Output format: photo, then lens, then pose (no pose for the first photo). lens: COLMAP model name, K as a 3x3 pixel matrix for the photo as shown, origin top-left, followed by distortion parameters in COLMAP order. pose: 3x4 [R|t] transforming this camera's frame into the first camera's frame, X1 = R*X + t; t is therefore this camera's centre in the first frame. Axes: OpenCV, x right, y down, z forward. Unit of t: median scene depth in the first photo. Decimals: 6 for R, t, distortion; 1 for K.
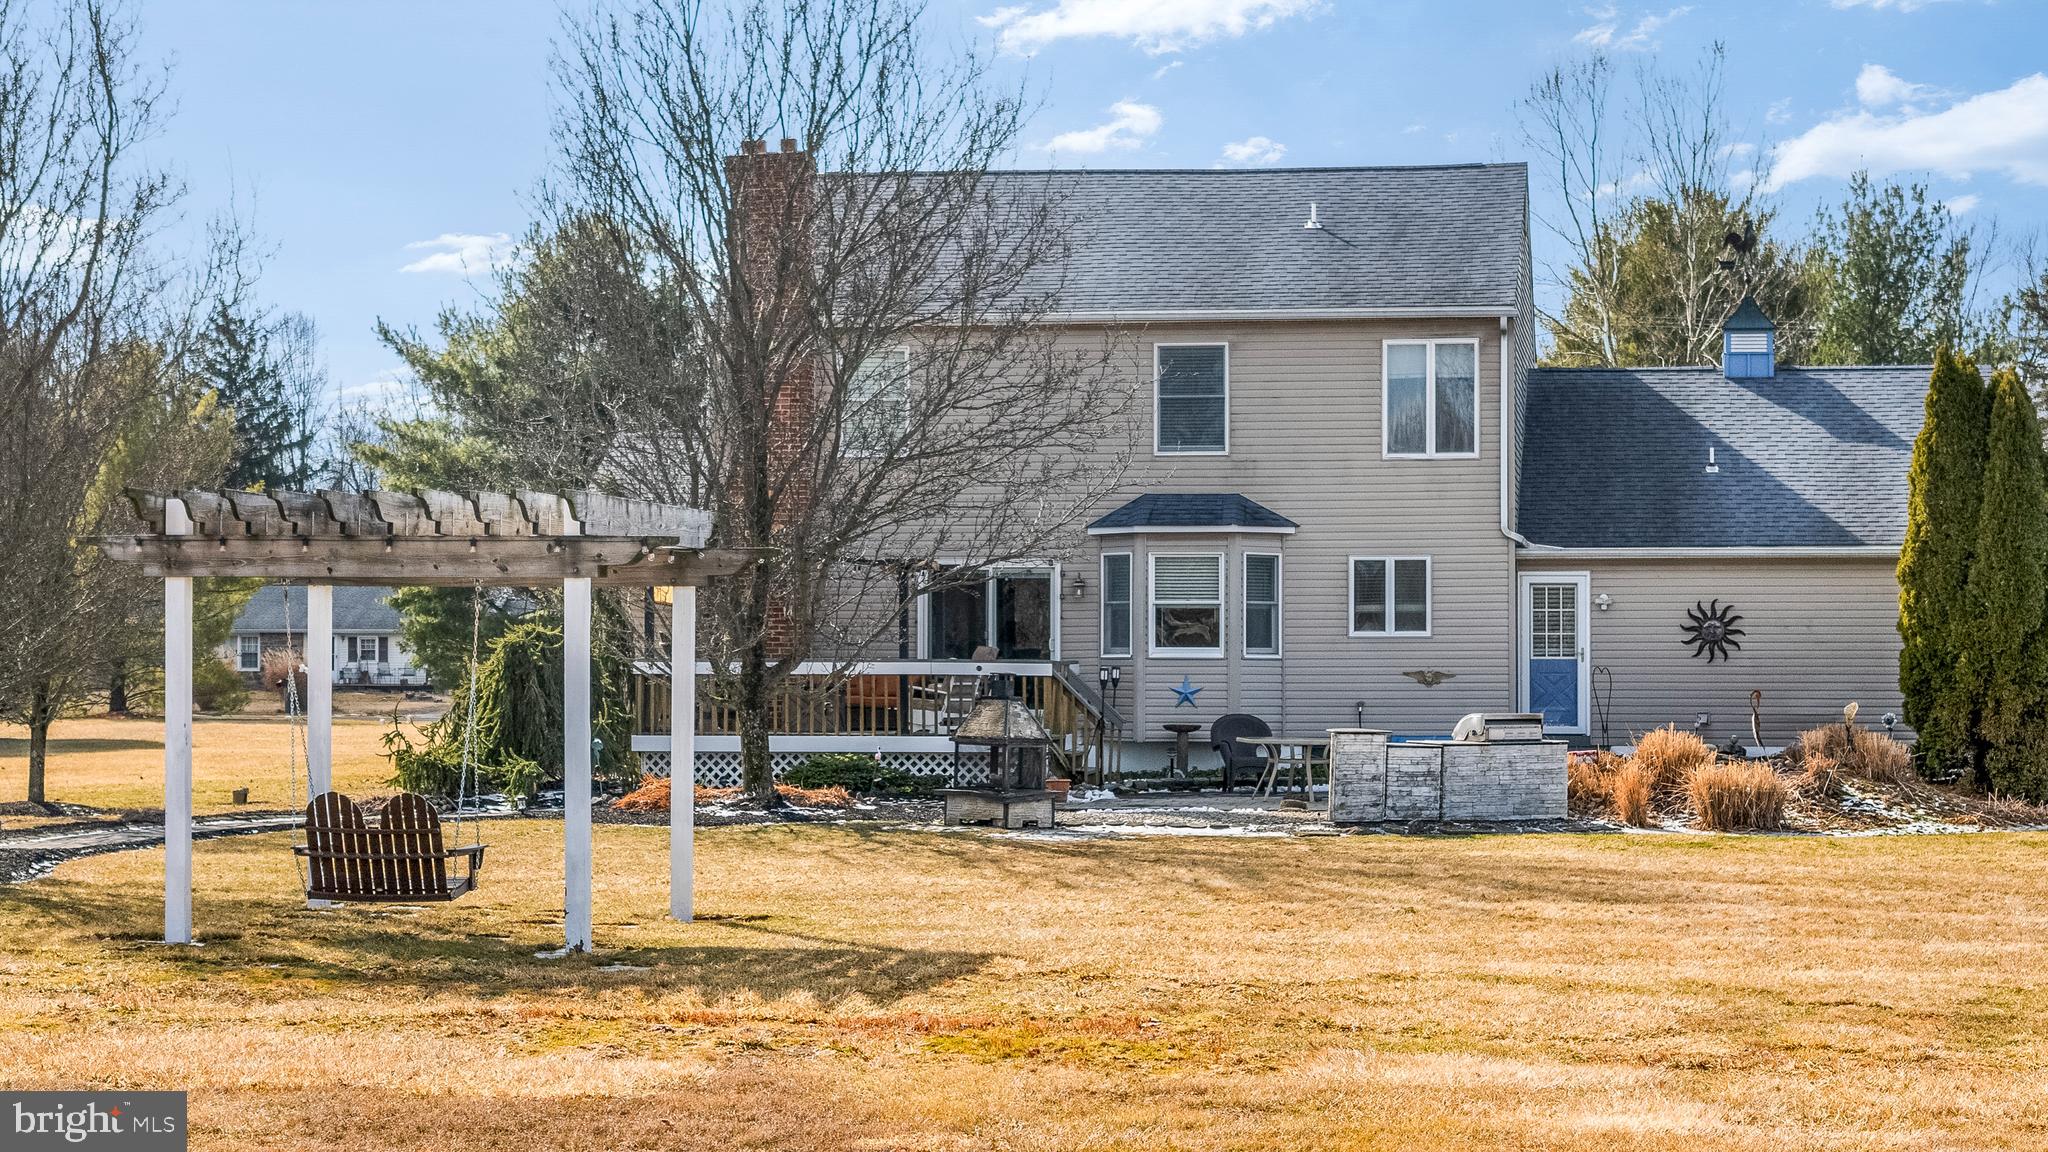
lens RADIAL K [[4237.5, 0, 1024.0], [0, 4237.5, 576.0], [0, 0, 1]] dist [0.004589, 0.268437]
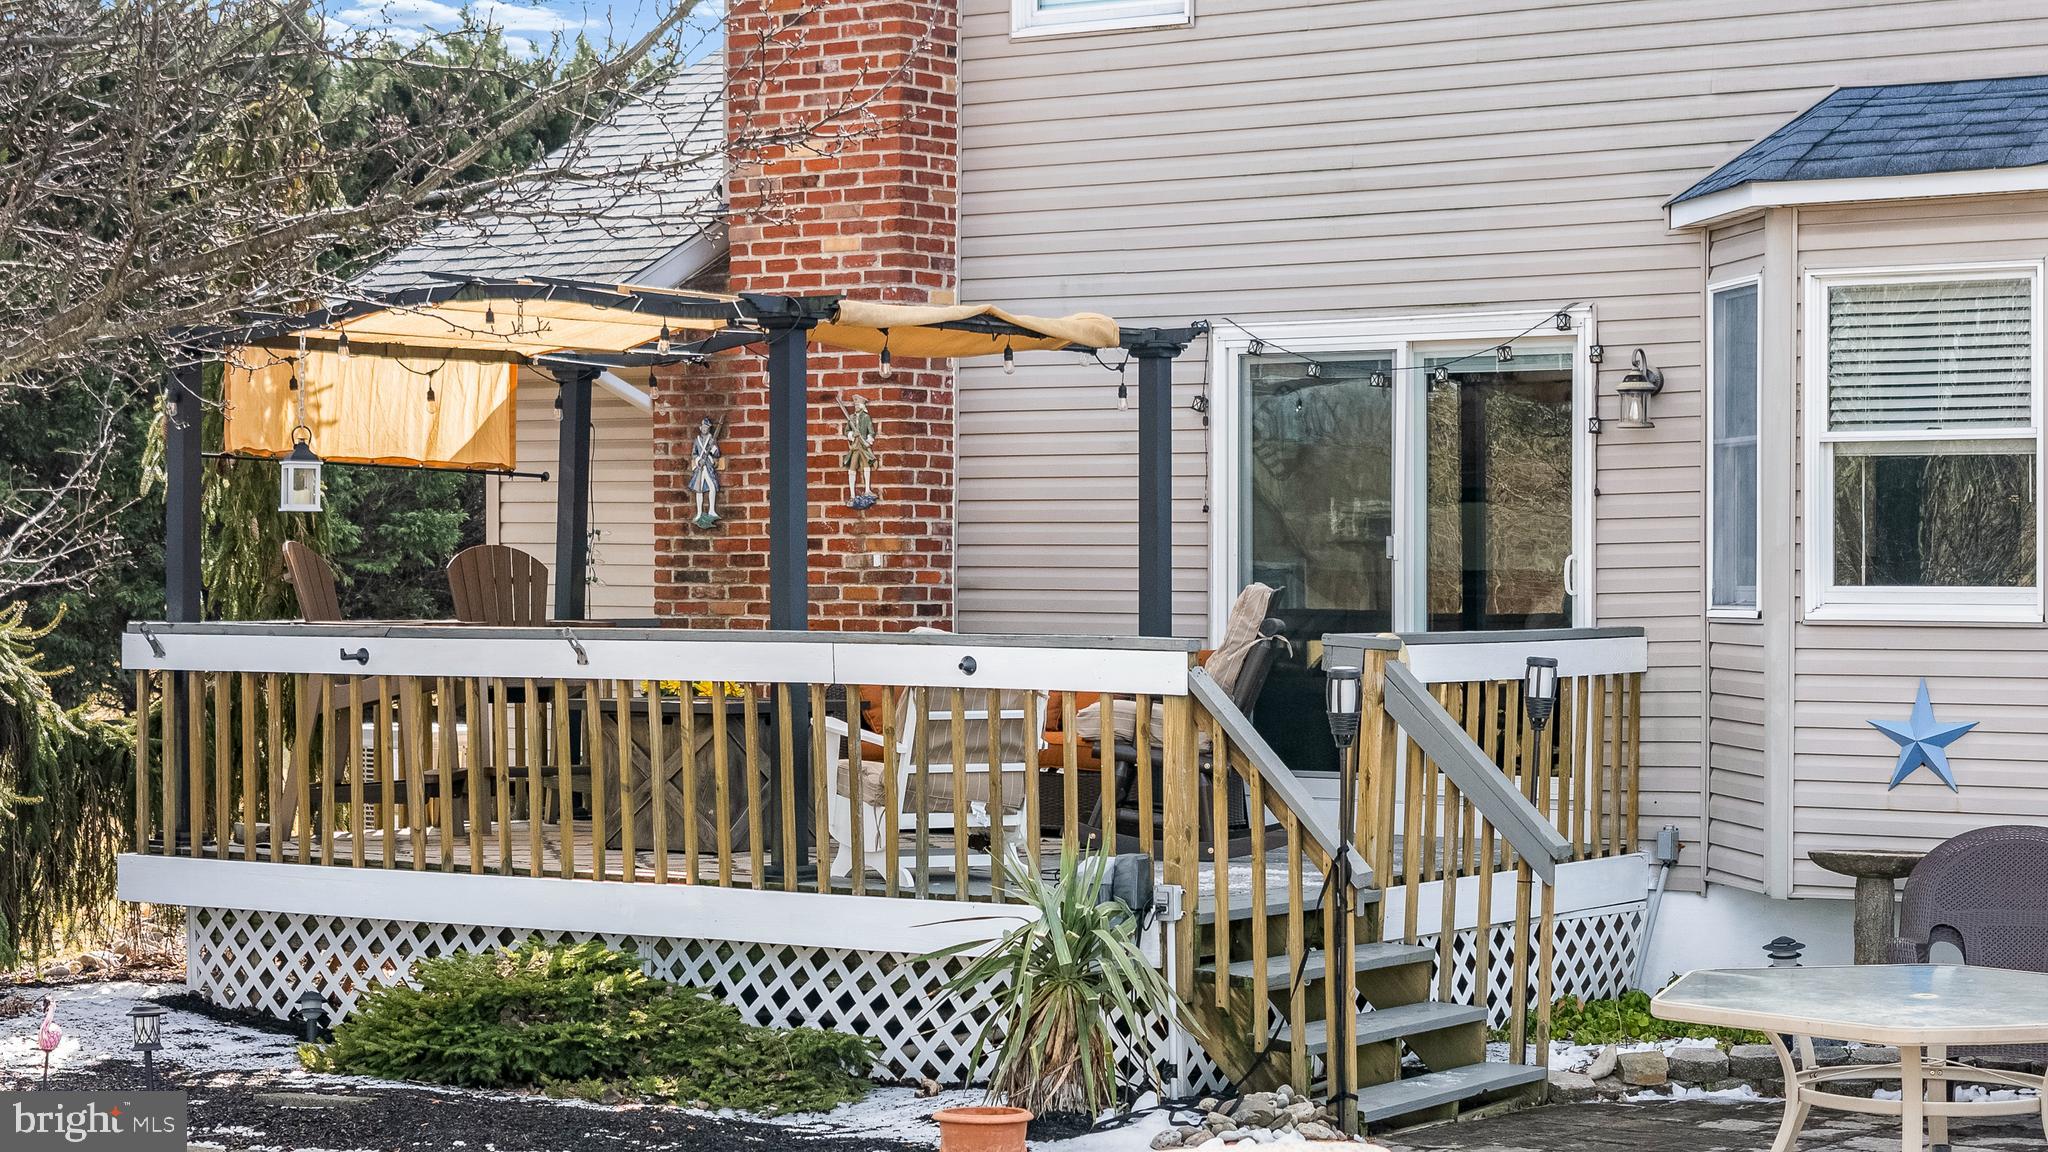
lens RADIAL K [[4111.4, 0, 1024.0], [0, 4111.4, 576.0], [0, 0, 1]] dist [0.072604, 0.146676]
pose [[0.885859, 0.003738, -0.463939, 0.116613], [0.008127, 0.999689, 0.023573, 0.008686], [0.463883, -0.024653, 0.885553, 0.712604]]
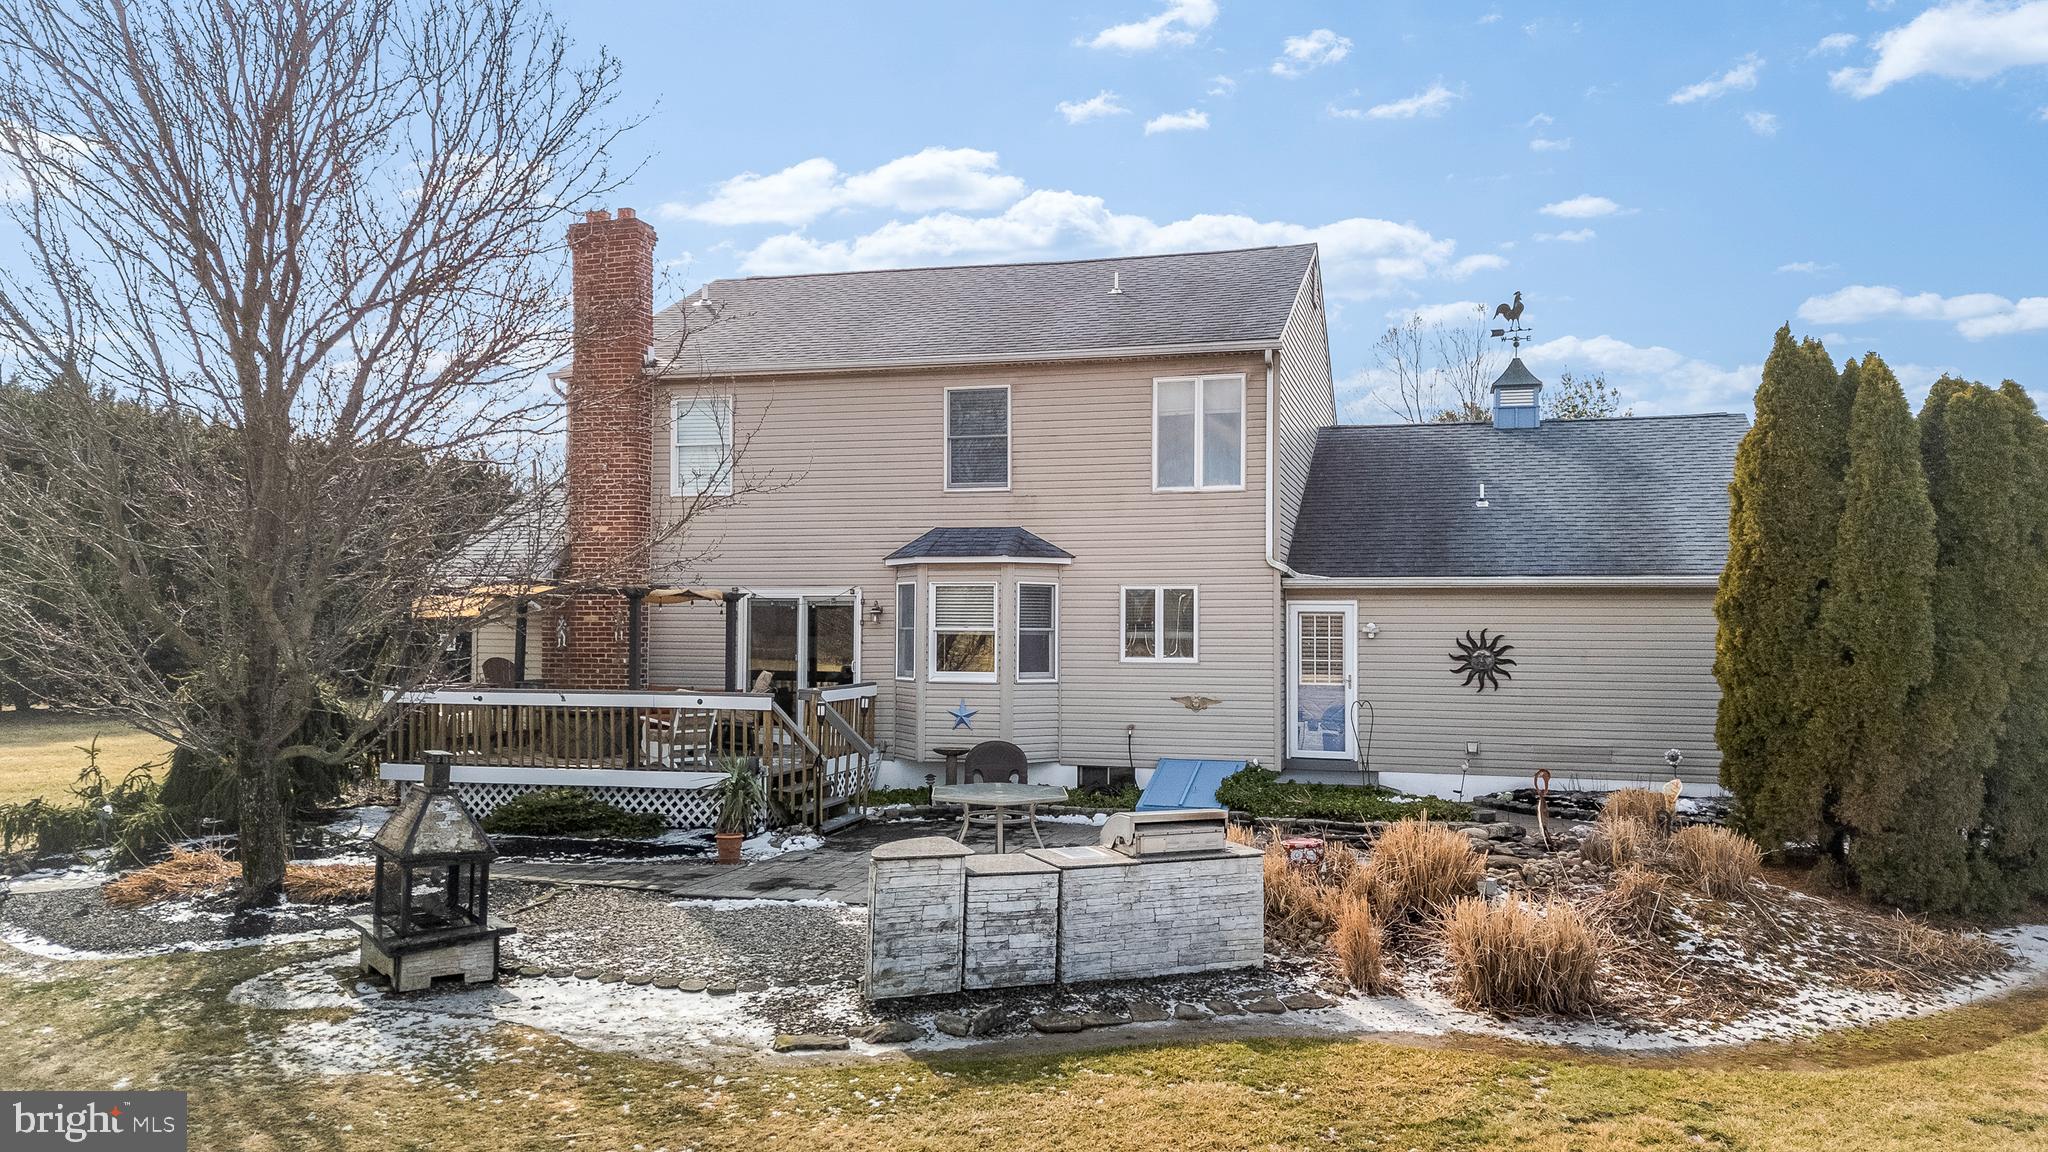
lens RADIAL K [[1487.4, 0, 1024.0], [0, 1487.4, 576.0], [0, 0, 1]] dist [0.063817, -0.008154]
pose [[0.990319, -0.000641, -0.138806, 0.104373], [-0.000746, 0.999950, -0.009944, -0.003351], [0.138806, 0.009951, 0.990270, 0.635162]]
